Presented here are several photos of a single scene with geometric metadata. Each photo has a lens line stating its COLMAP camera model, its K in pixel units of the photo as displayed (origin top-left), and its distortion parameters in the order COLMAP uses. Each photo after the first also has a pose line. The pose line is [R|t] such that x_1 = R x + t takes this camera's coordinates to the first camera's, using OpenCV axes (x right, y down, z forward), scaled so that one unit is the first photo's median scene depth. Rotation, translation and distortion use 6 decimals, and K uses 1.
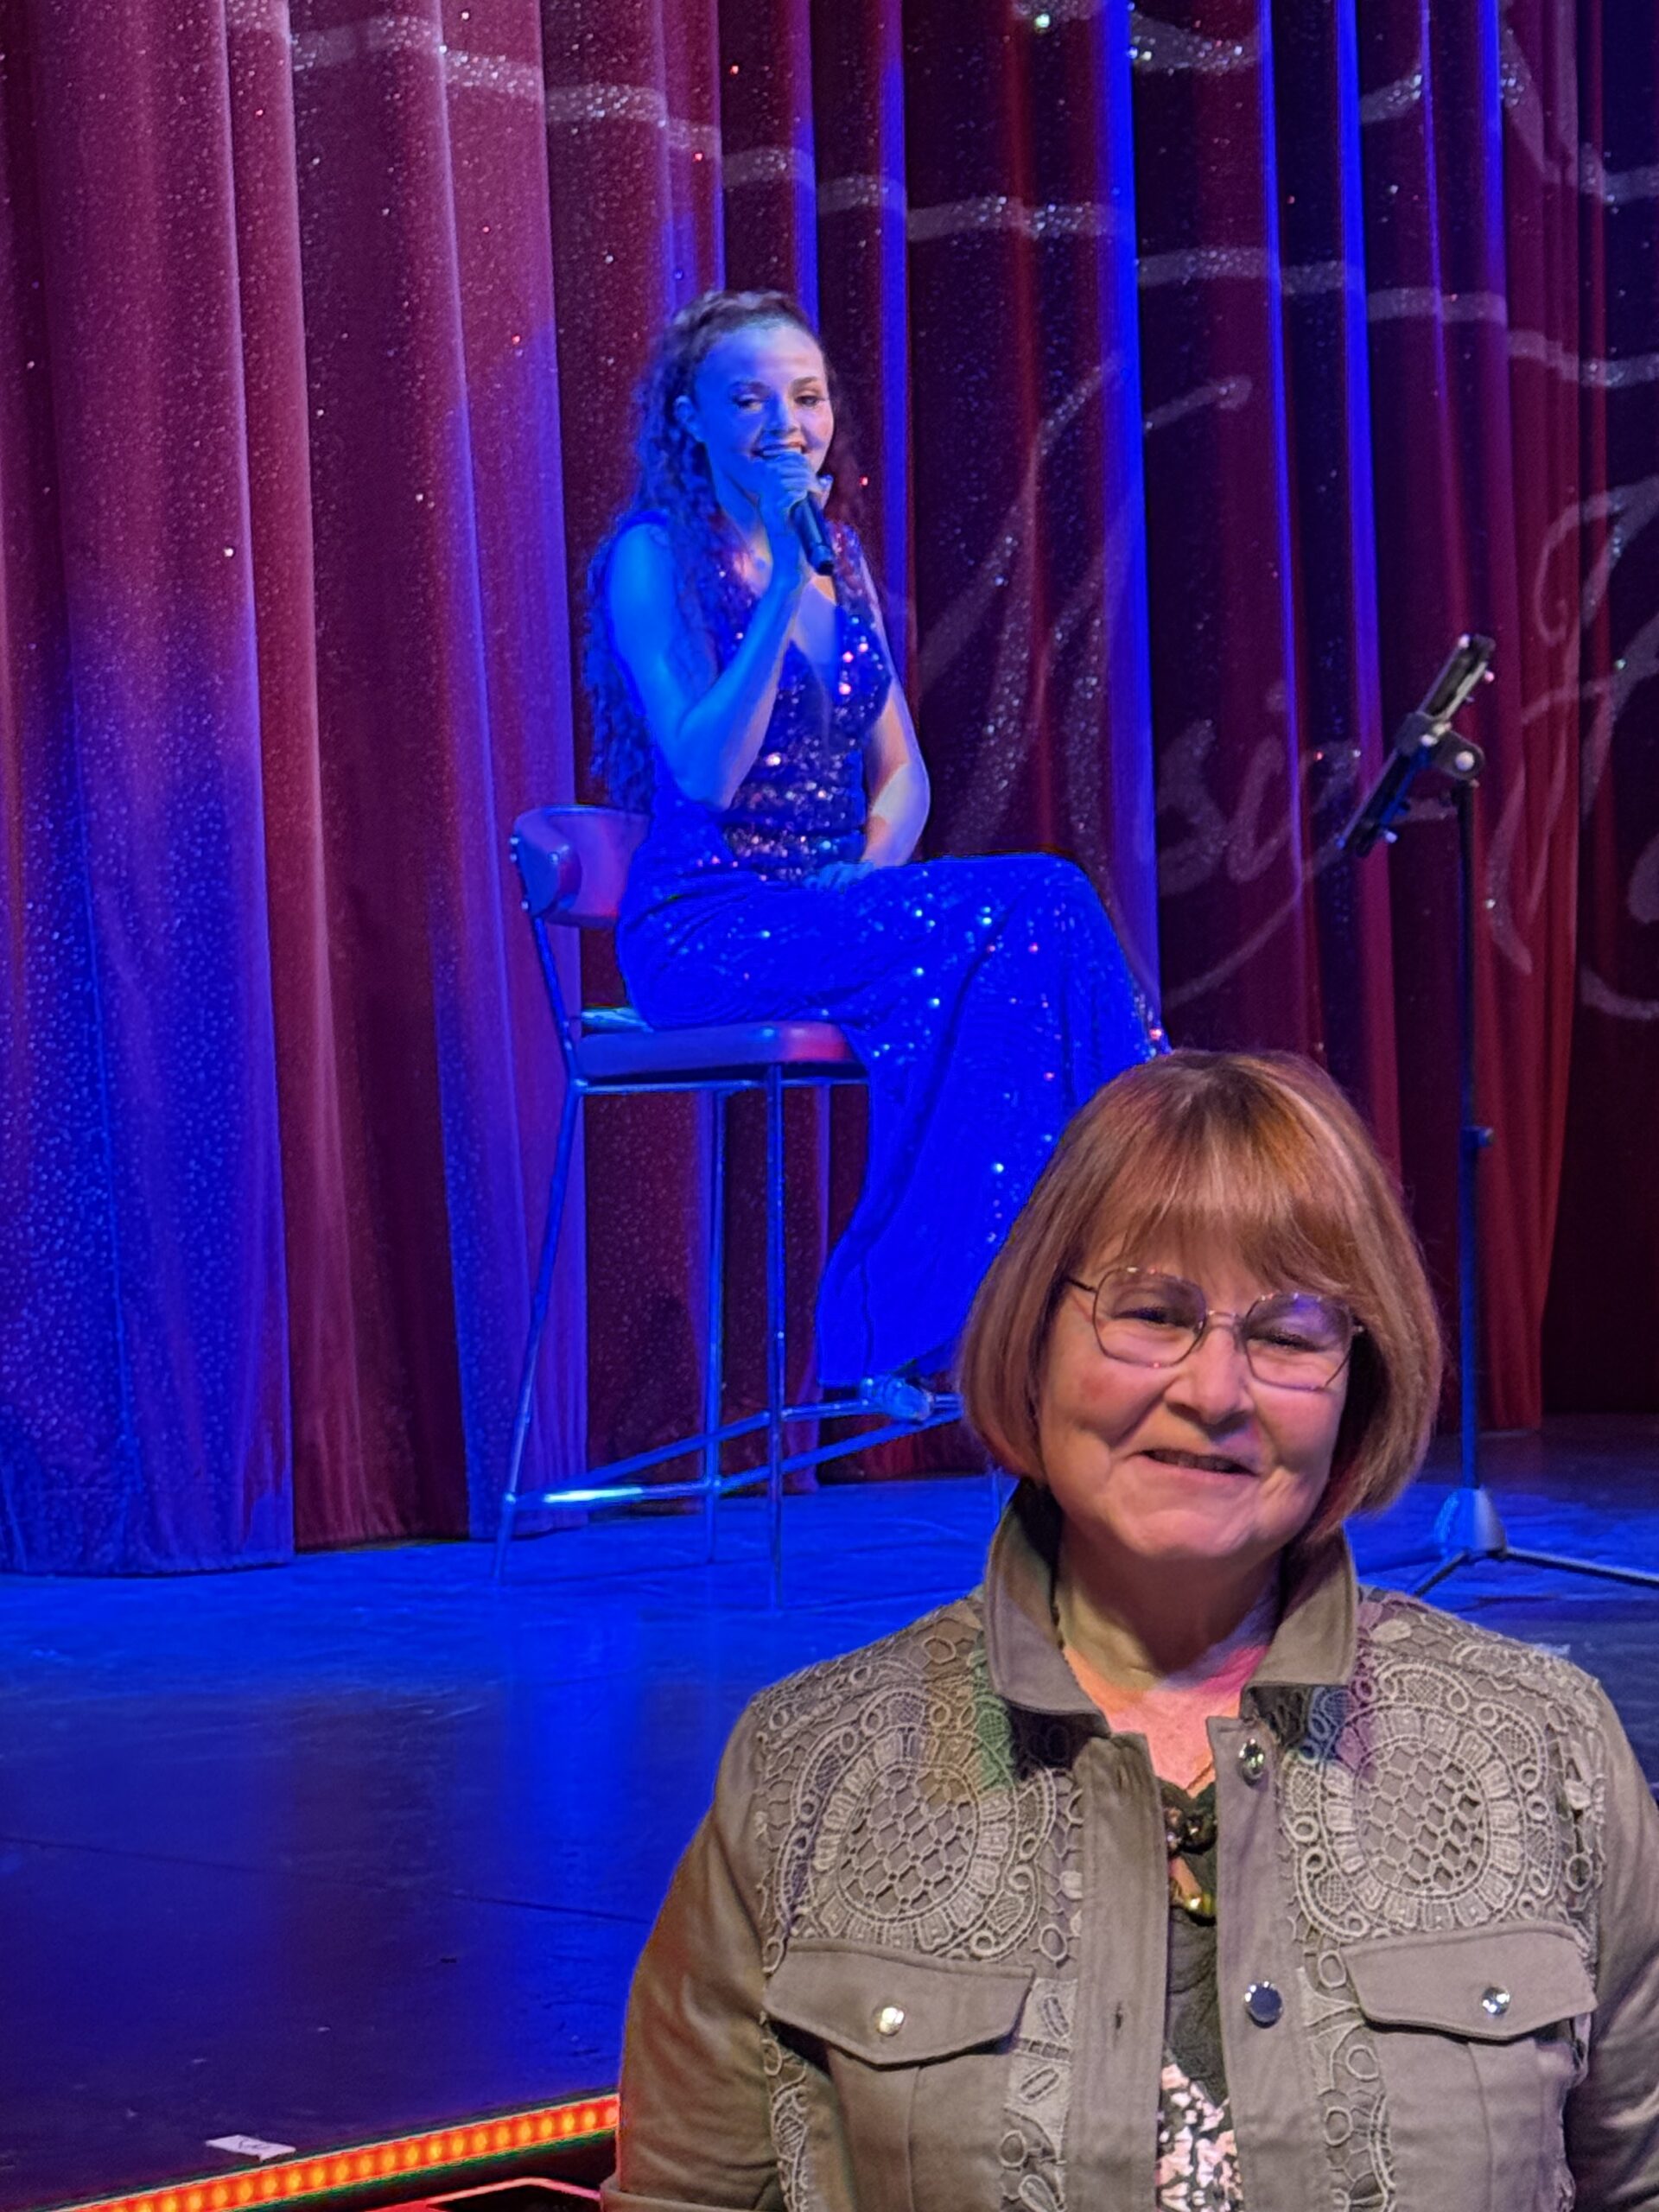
lens RADIAL K [[4951.8, 0, 830.0], [0, 4951.8, 1161.5], [0, 0, 1]] dist [0.090301, 0.910654]
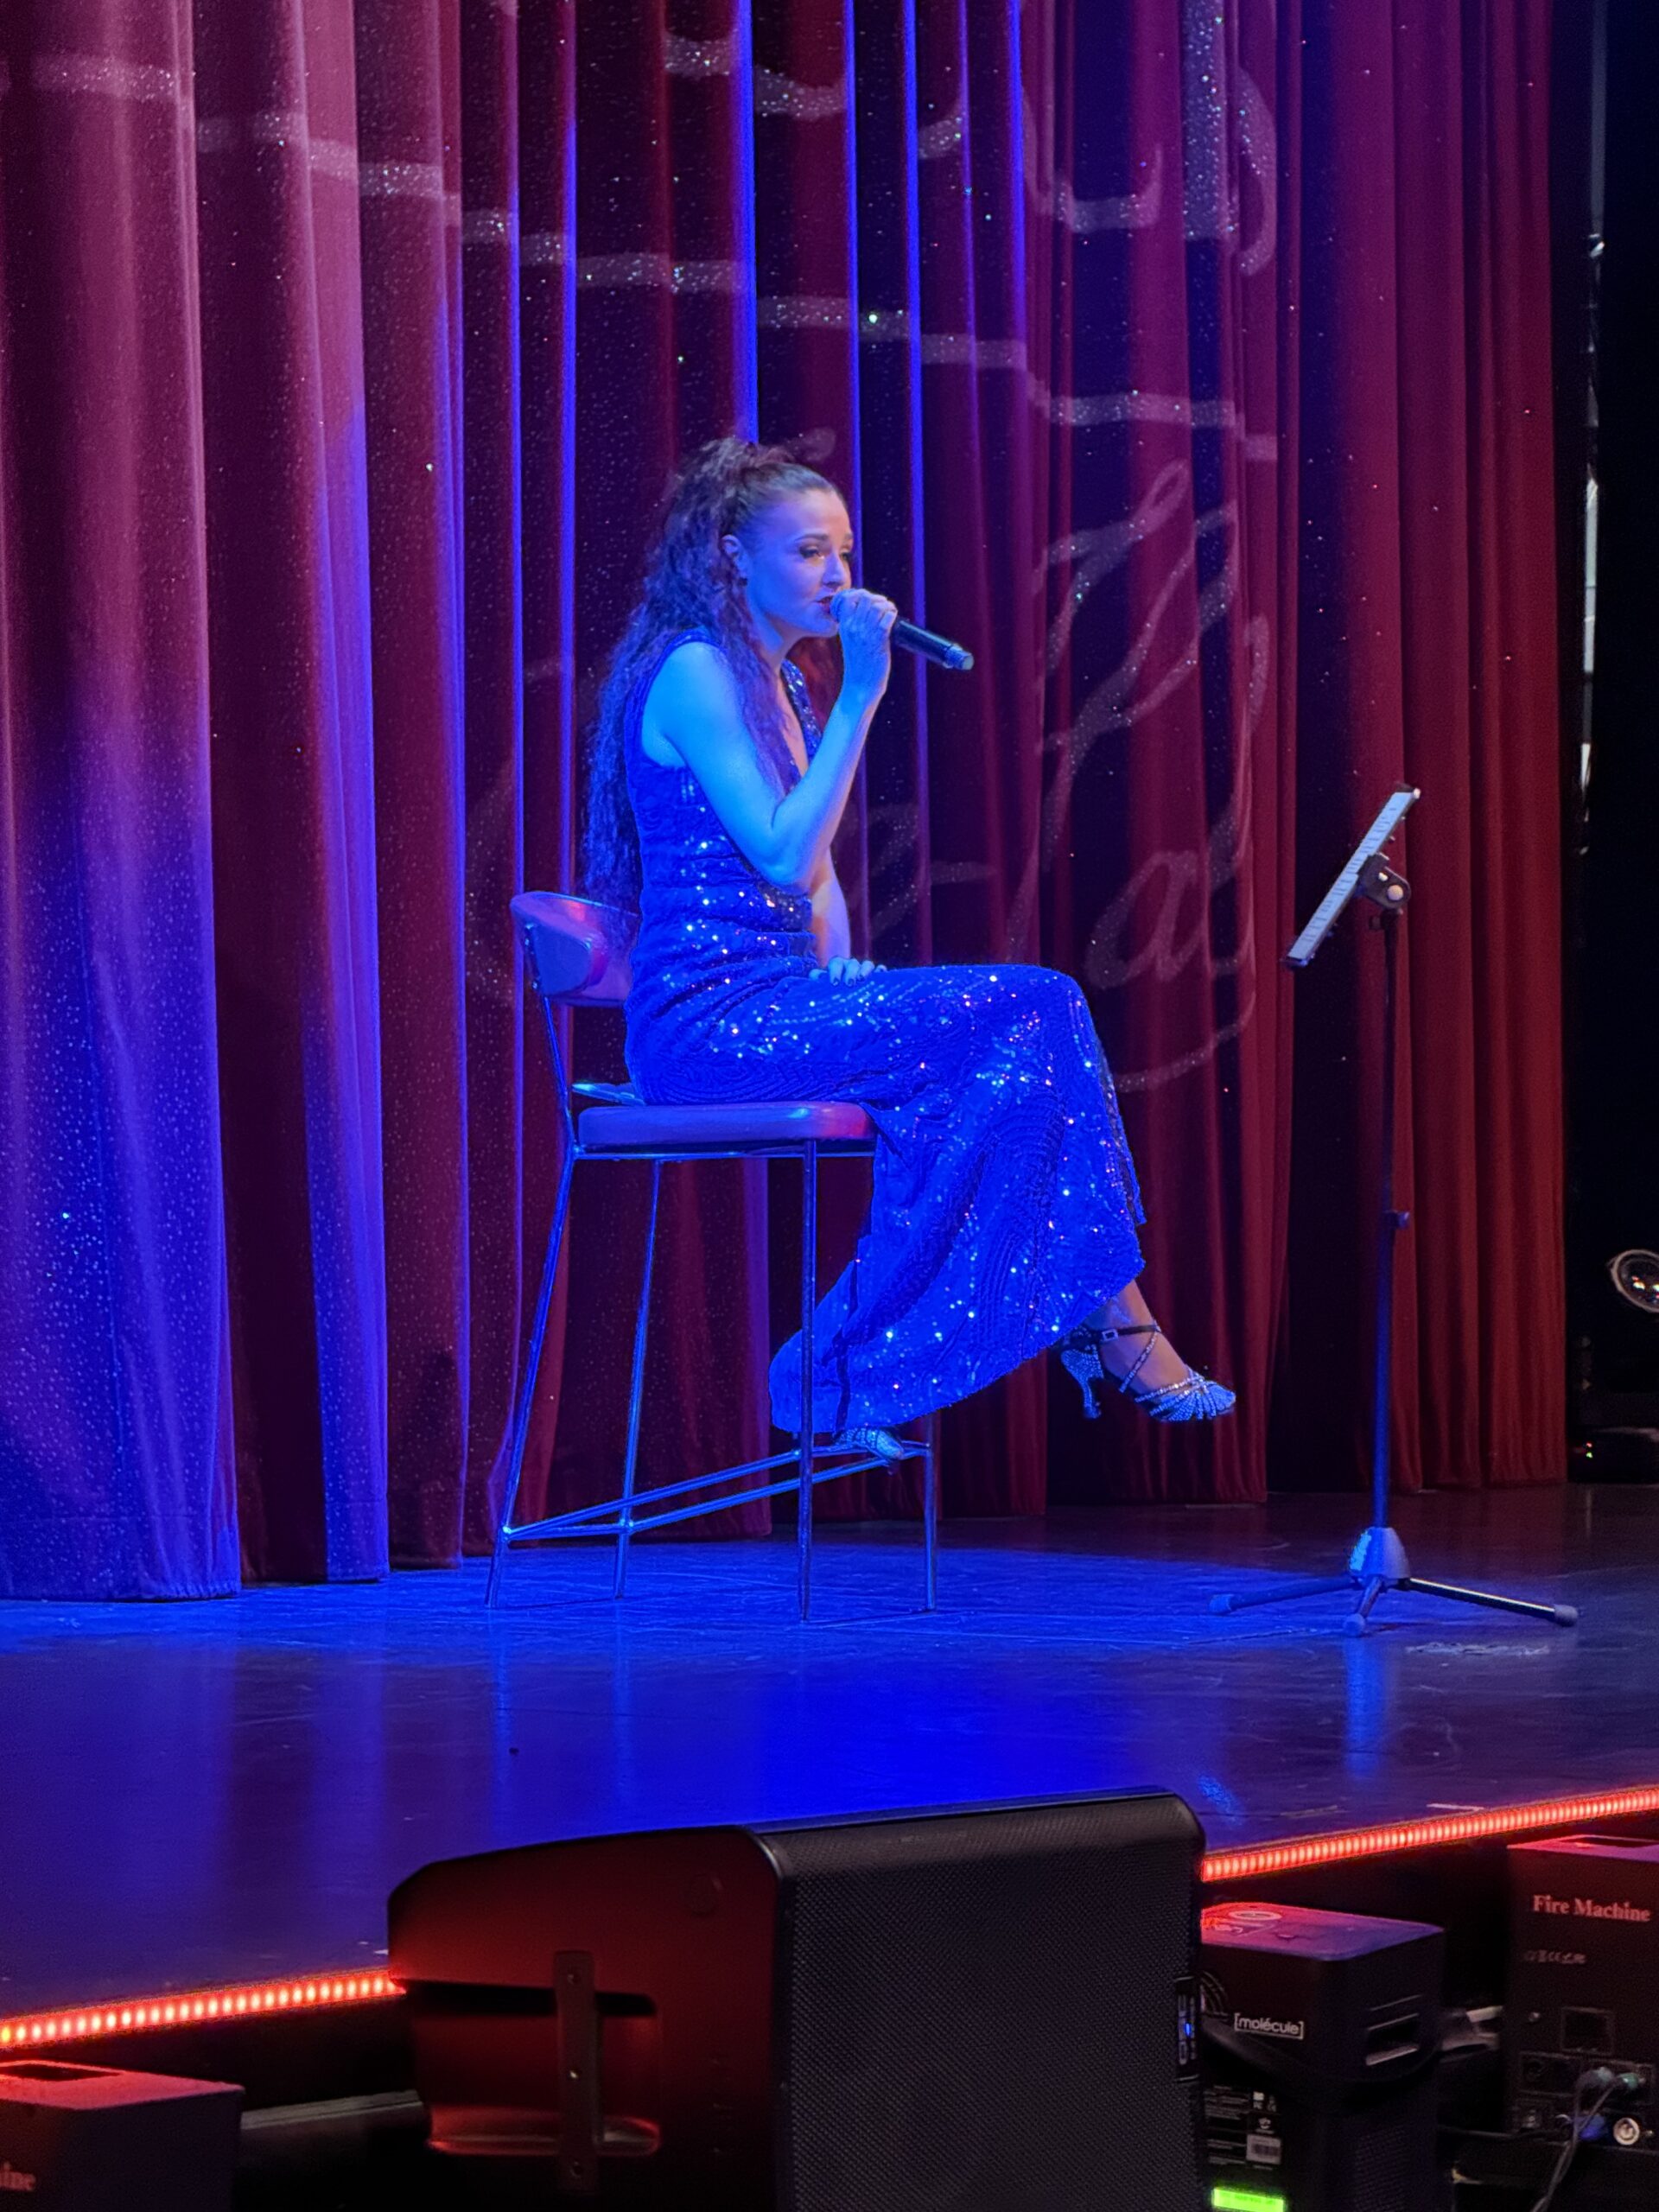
lens RADIAL K [[7839.1, 0, 829.5], [0, 7839.1, 1106.0], [0, 0, 1]] dist [0.205326, 1.943769]
pose [[0.961512, 0.028193, 0.273311, -0.392816], [-0.023809, 0.999529, -0.019344, 0.005676], [-0.273728, 0.012093, 0.961731, -0.565953]]
